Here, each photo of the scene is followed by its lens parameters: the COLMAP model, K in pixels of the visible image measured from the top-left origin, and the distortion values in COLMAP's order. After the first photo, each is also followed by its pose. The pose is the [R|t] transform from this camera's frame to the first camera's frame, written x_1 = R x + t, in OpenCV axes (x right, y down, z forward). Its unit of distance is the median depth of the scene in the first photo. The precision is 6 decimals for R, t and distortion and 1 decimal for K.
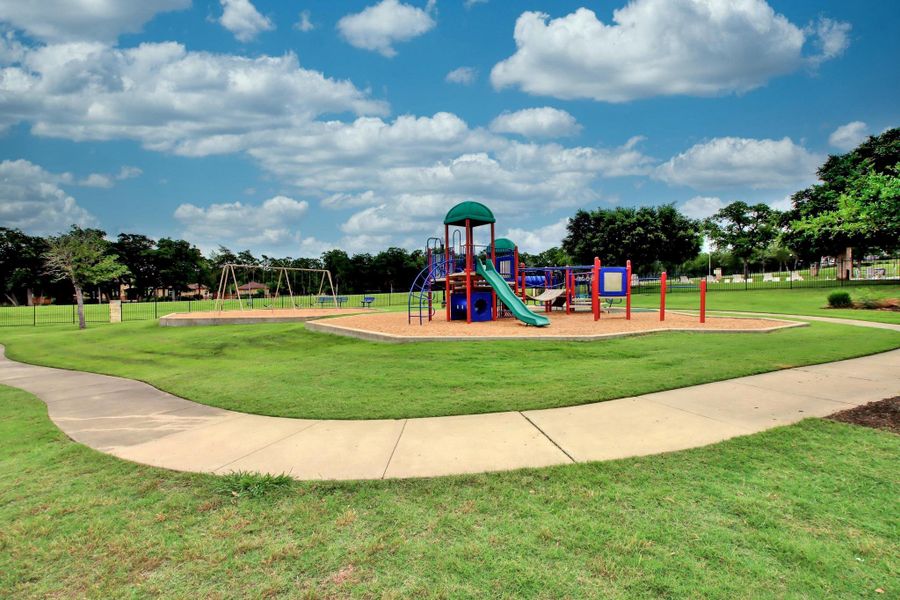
lens RADIAL K [[397.3, 0, 442.3], [0, 397.3, 296.6], [0, 0, 1]] dist [0.000443, -0.000297]
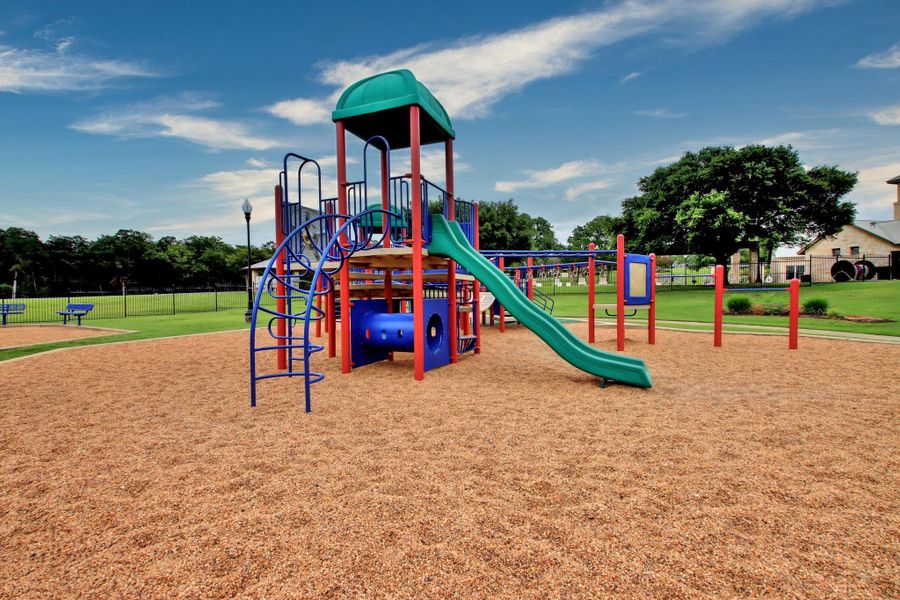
lens RADIAL K [[397.3, 0, 442.3], [0, 397.3, 296.6], [0, 0, 1]] dist [0.000443, -0.000297]
pose [[0.849668, 0.001709, 0.527315, -0.054505], [0.001084, 0.999987, -0.004988, -0.004532], [-0.527317, 0.004810, 0.849655, 0.302867]]
